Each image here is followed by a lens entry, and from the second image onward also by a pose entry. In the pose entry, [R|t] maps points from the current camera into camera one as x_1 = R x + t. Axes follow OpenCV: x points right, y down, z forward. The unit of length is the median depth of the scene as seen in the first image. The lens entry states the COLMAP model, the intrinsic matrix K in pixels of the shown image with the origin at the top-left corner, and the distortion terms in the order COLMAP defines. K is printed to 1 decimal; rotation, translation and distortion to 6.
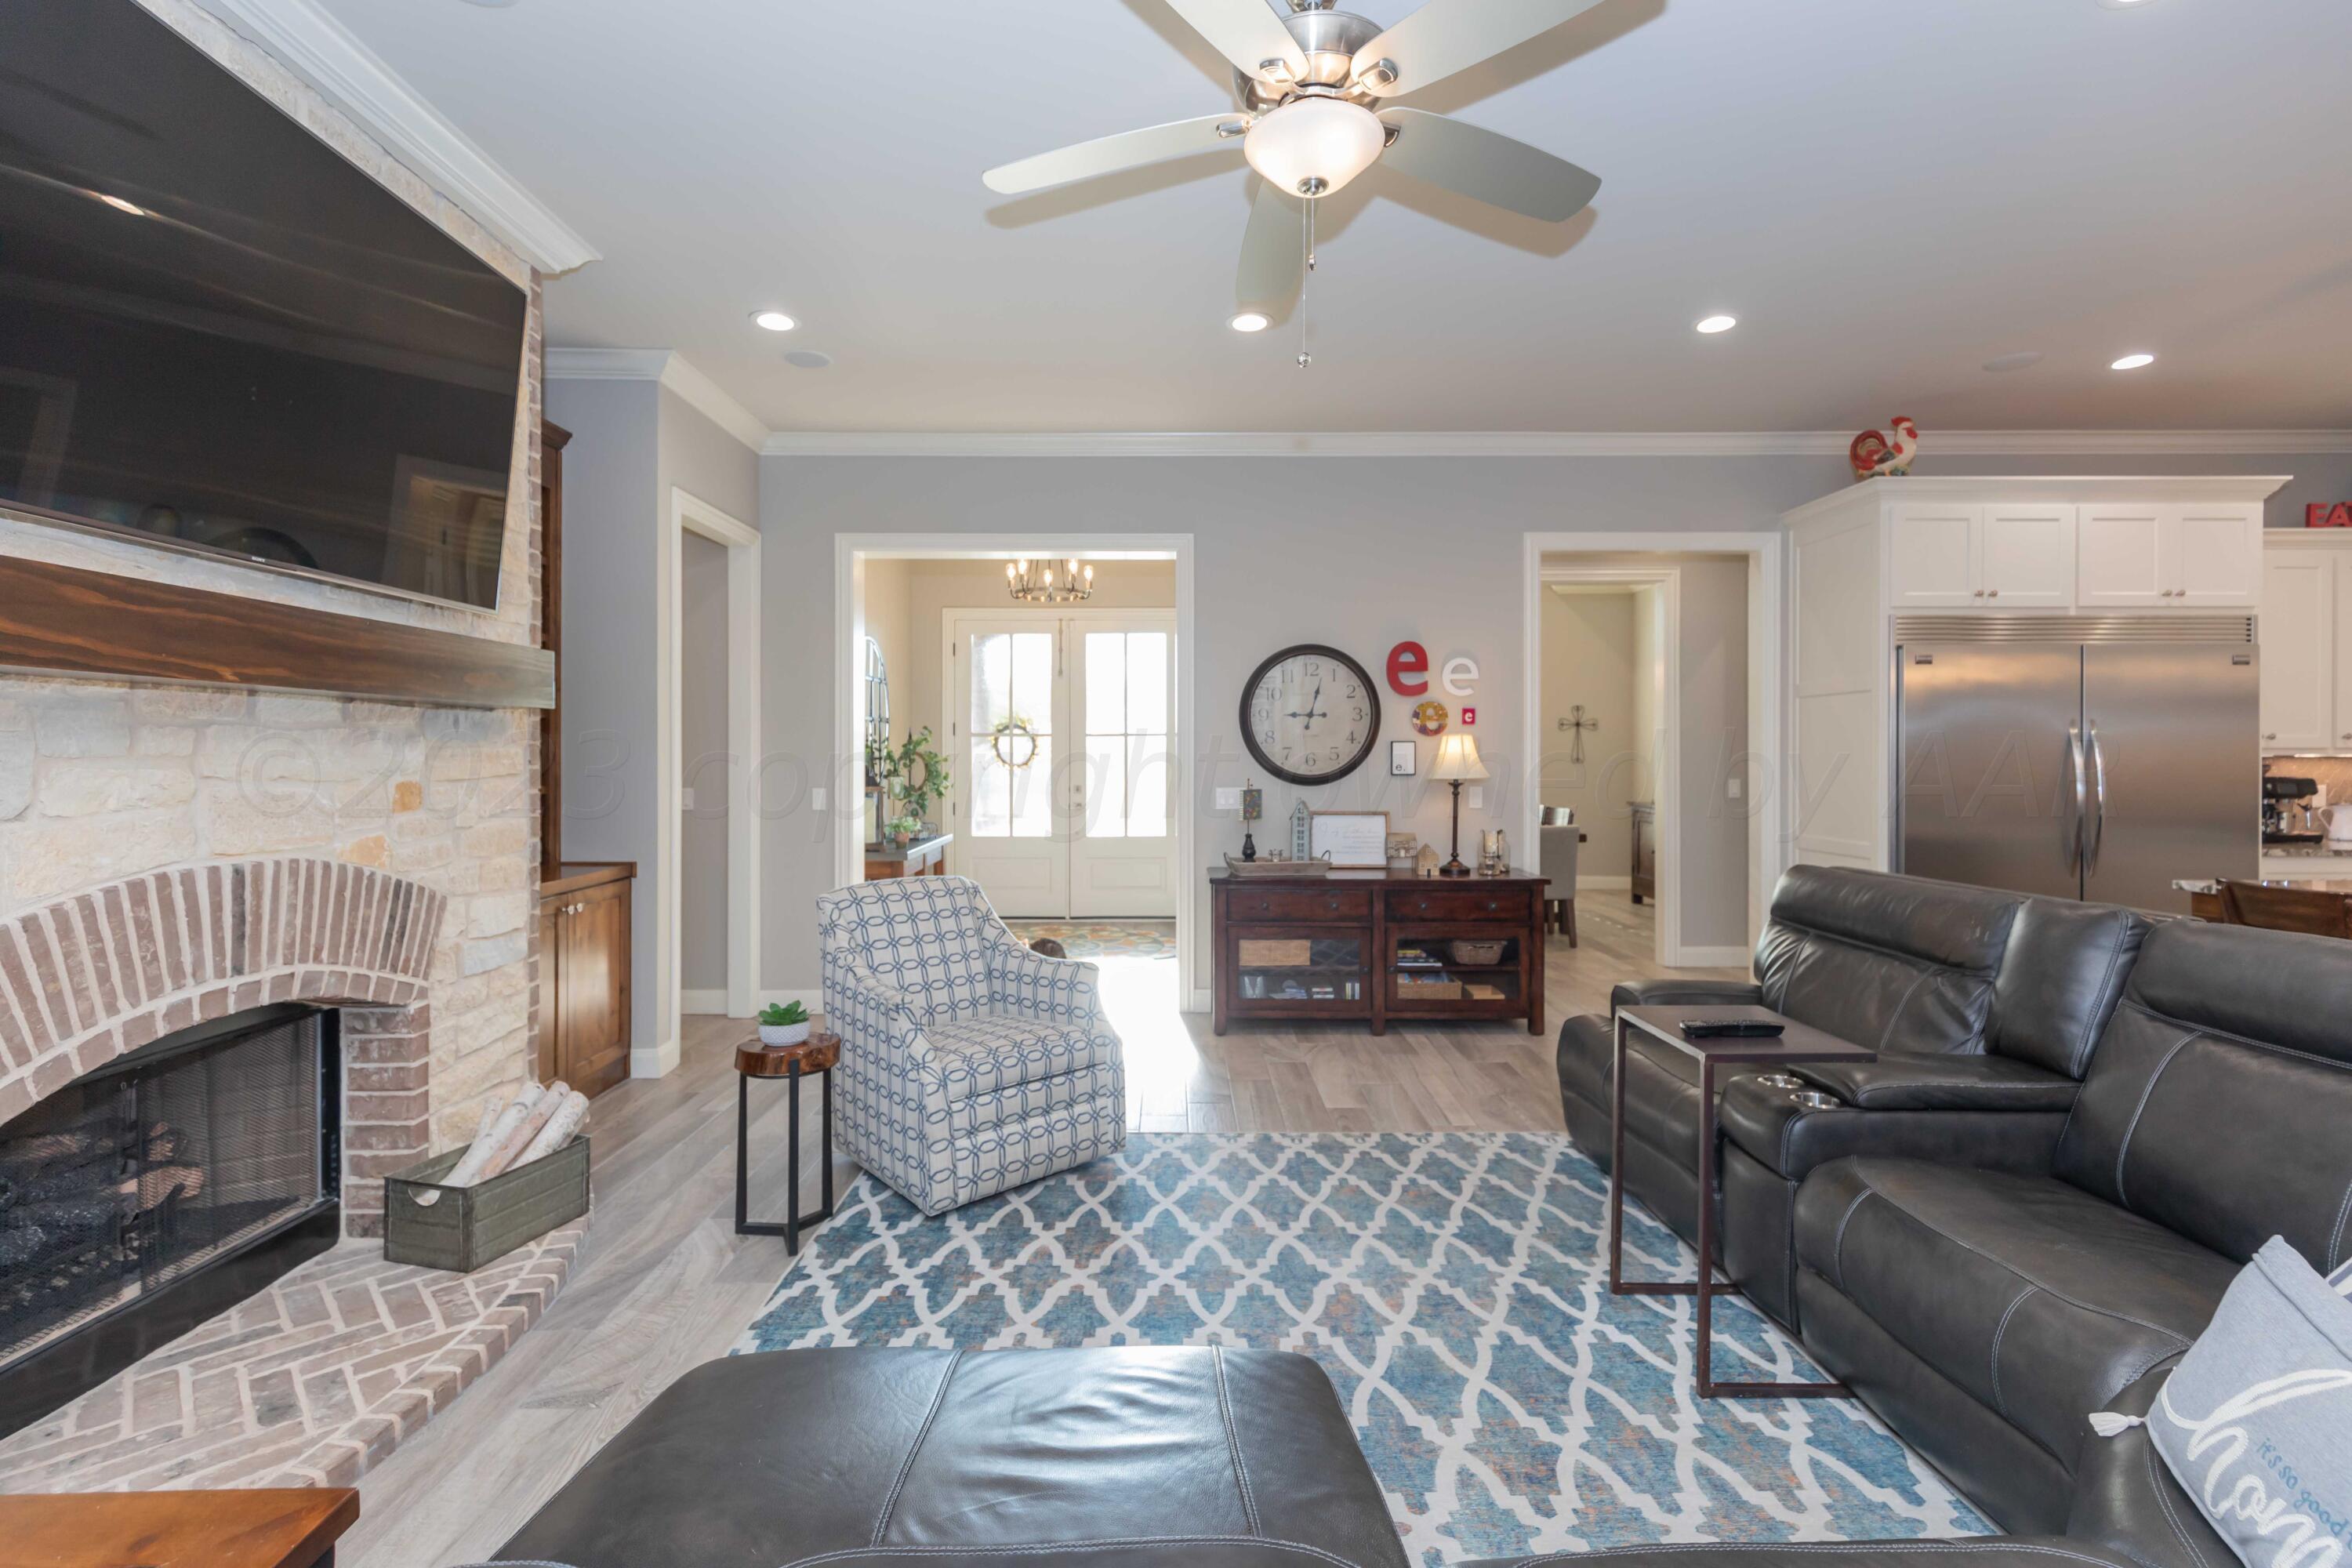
lens RADIAL K [[1051.6, 0, 1176.0], [0, 1051.6, 784.0], [0, 0, 1]] dist [0.004934, -0.000102]
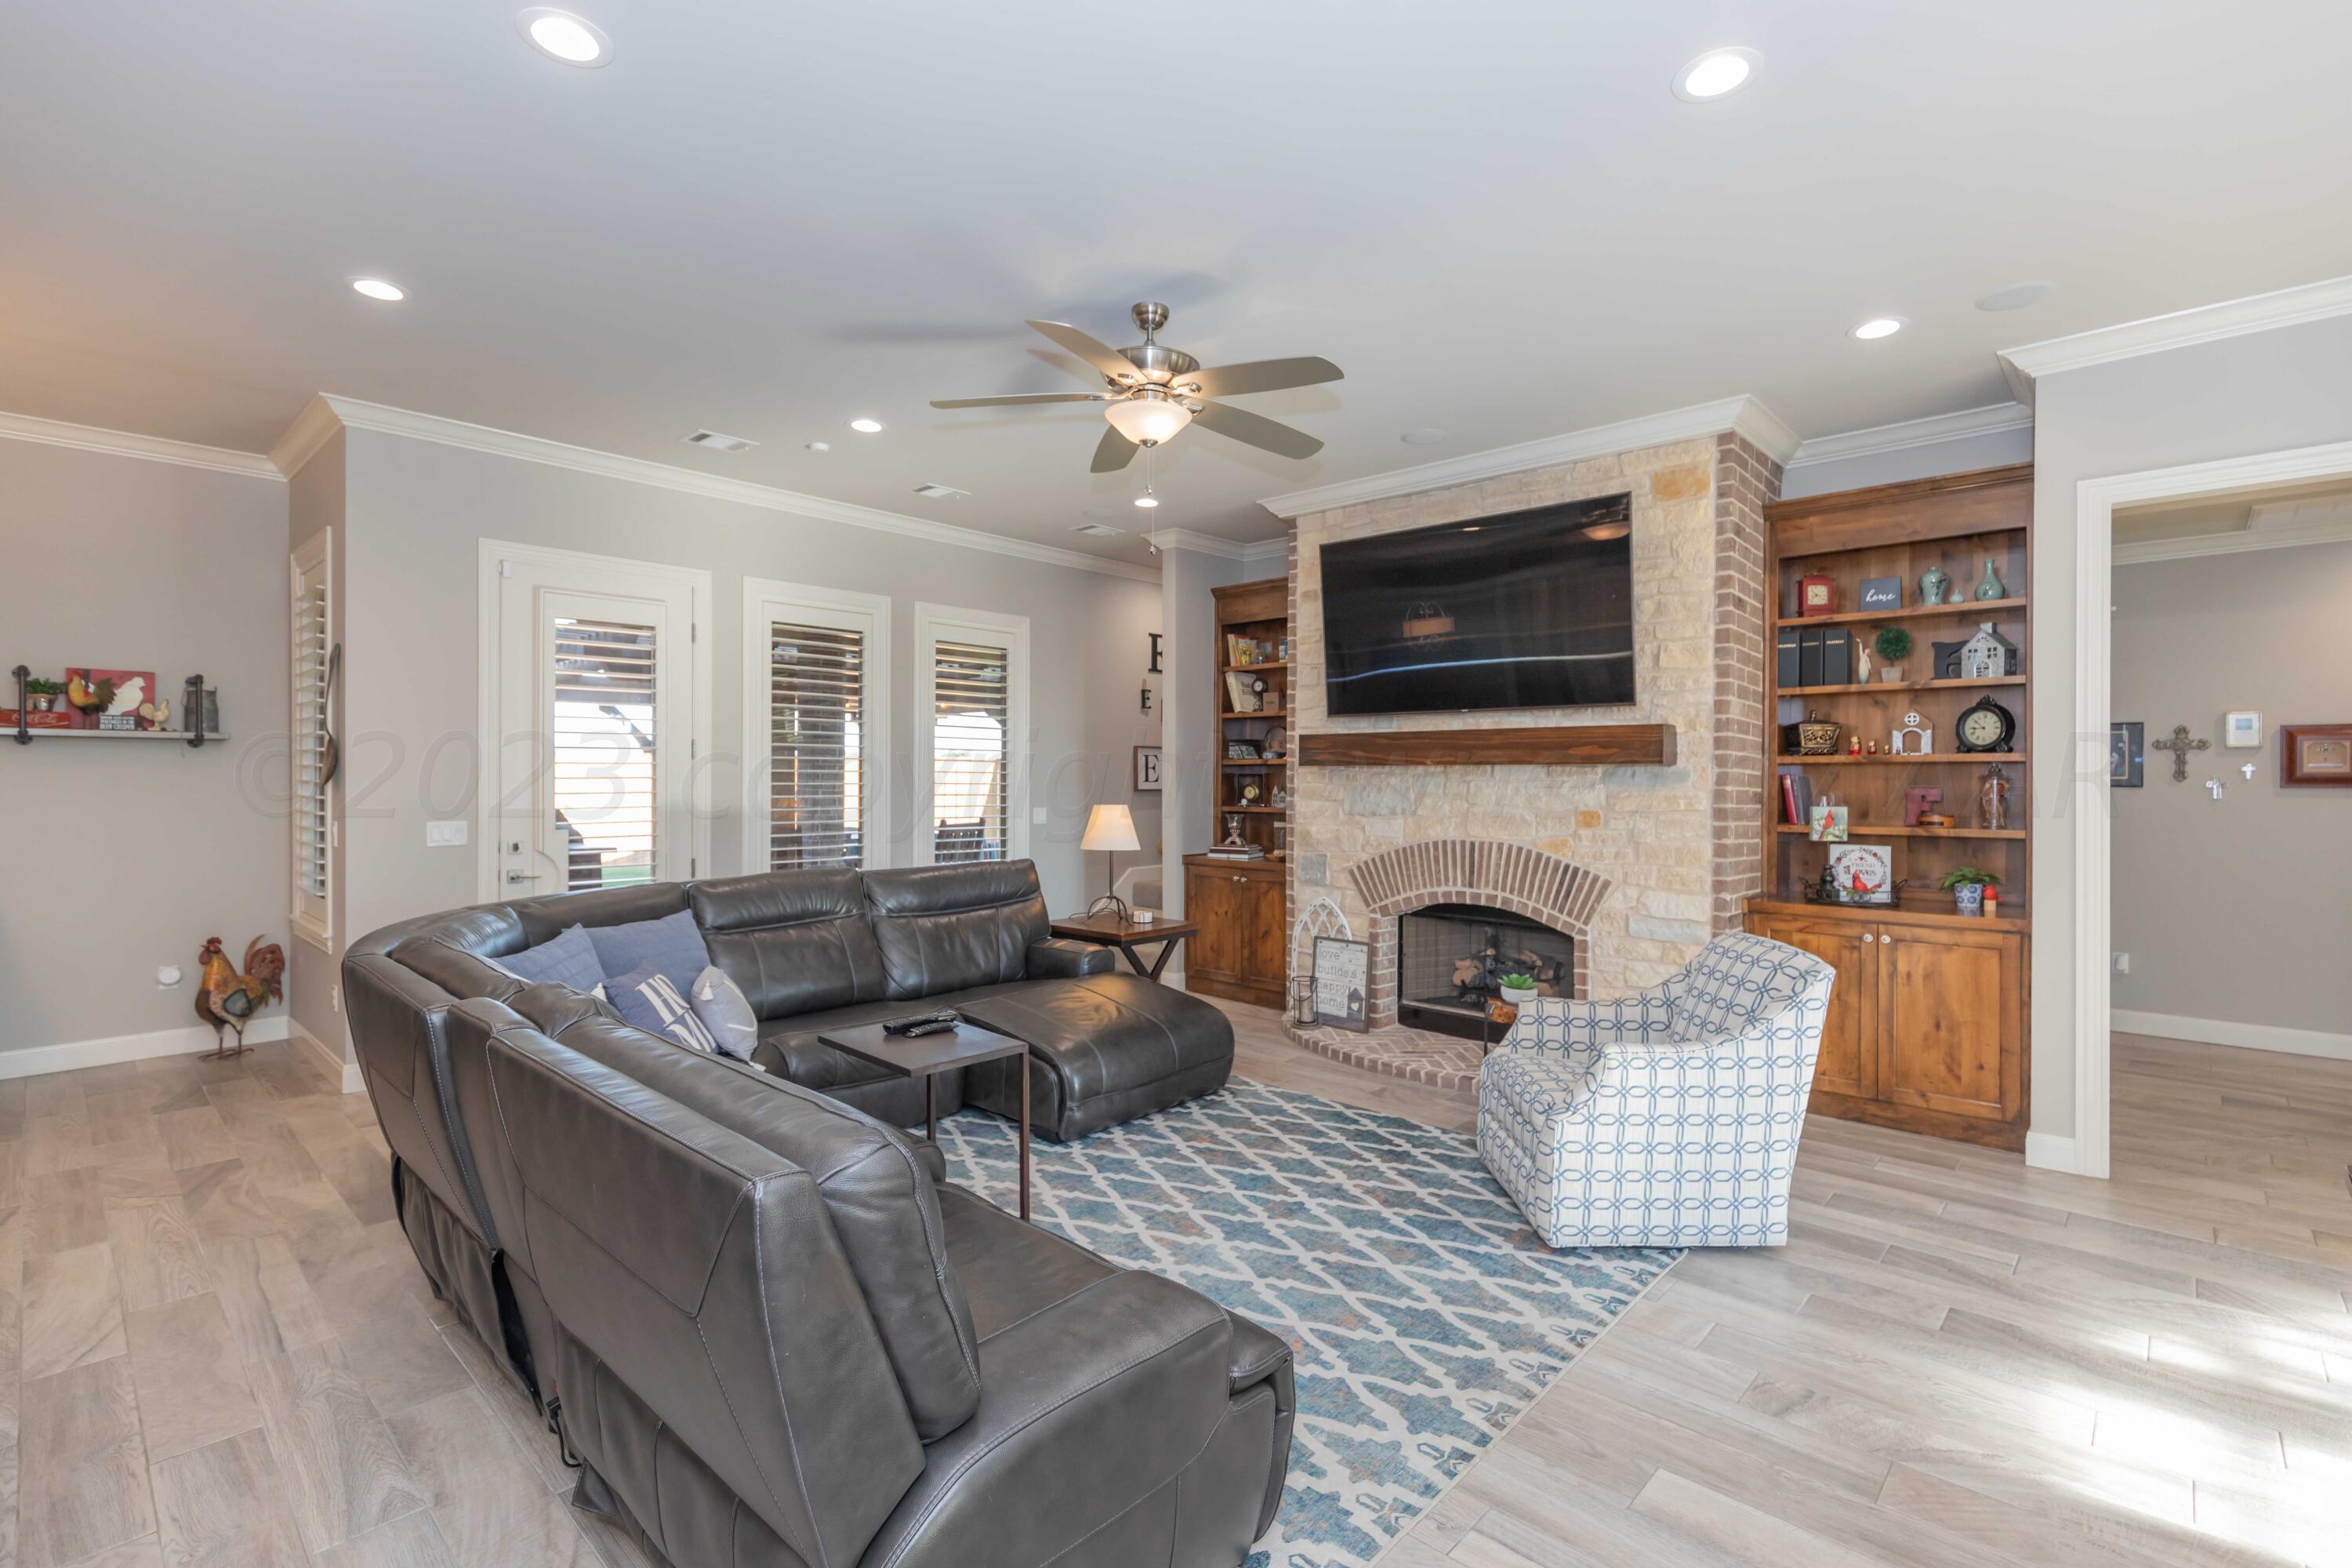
lens RADIAL K [[1051.6, 0, 1176.0], [0, 1051.6, 784.0], [0, 0, 1]] dist [0.004934, -0.000102]
pose [[-0.684629, -0.001128, -0.728891, 0.997152], [-0.024501, 0.999469, 0.021467, -0.065923], [0.728480, 0.032556, -0.684293, 1.668705]]
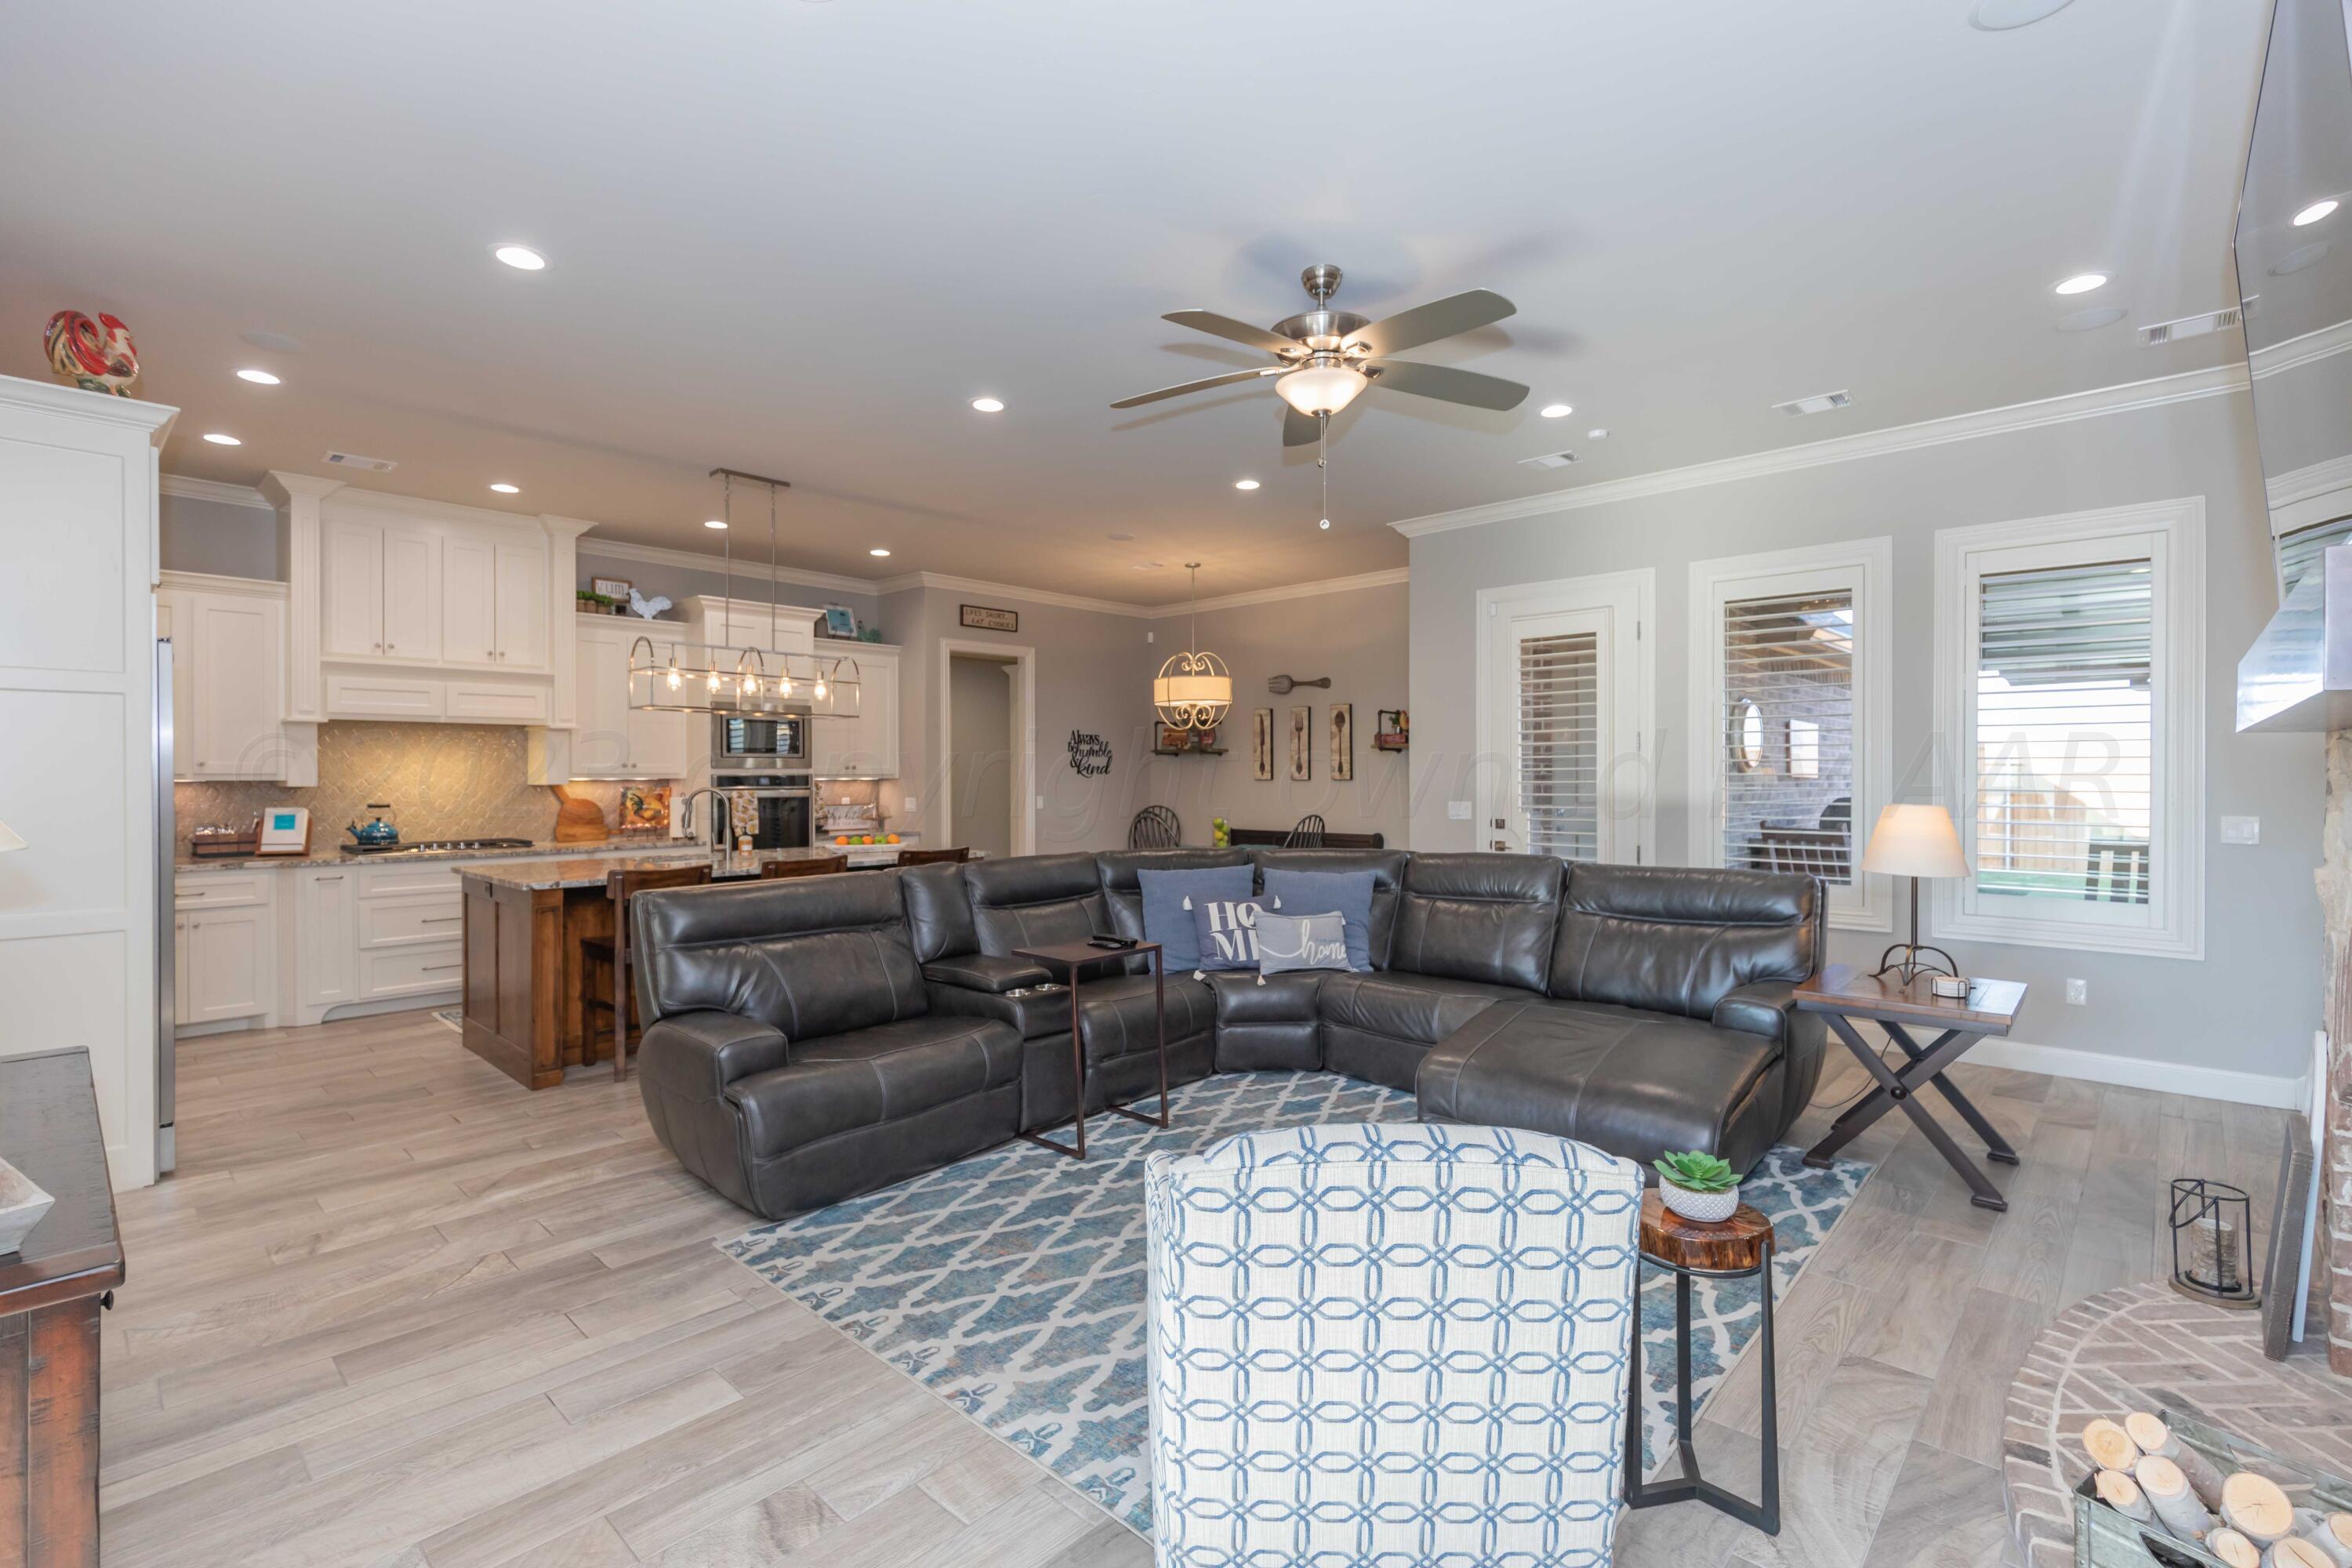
lens RADIAL K [[1059.0, 0, 1208.1], [0, 1059.0, 779.8], [0, 0, 1]] dist [-0.001433, -0.000172]
pose [[-0.740344, -0.003308, 0.672220, -0.618018], [0.018761, 0.999497, 0.025580, -0.059434], [-0.671967, 0.031550, -0.739909, 1.769659]]
